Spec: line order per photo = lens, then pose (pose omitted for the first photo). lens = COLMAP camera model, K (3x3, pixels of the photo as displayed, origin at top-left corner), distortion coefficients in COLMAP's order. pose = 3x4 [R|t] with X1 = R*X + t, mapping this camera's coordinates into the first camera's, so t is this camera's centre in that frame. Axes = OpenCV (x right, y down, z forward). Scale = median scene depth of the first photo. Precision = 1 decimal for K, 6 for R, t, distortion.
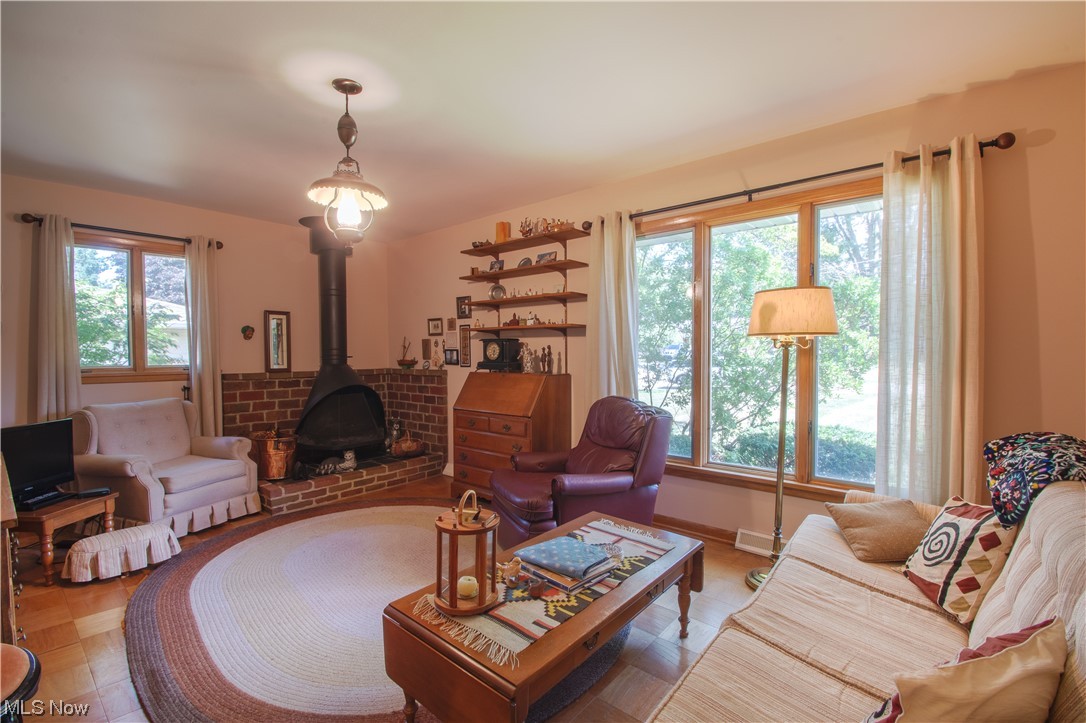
lens RADIAL K [[478.4, 0, 544.9], [0, 478.4, 364.5], [0, 0, 1]] dist [0.025408, -0.032229]
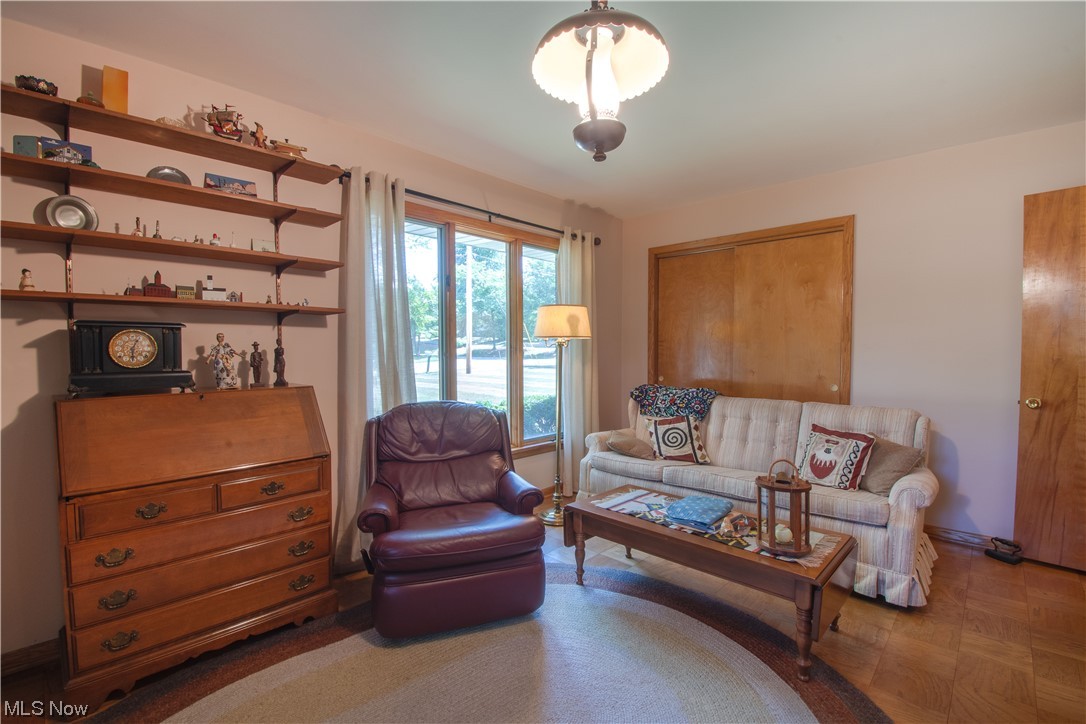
lens RADIAL K [[478.4, 0, 544.9], [0, 478.4, 365.0], [0, 0, 1]] dist [0.025408, -0.032229]
pose [[0.054504, -0.035922, 0.997867, -0.592442], [0.025130, 0.999085, 0.034594, -0.019743], [-0.998197, 0.023191, 0.055357, 0.634819]]
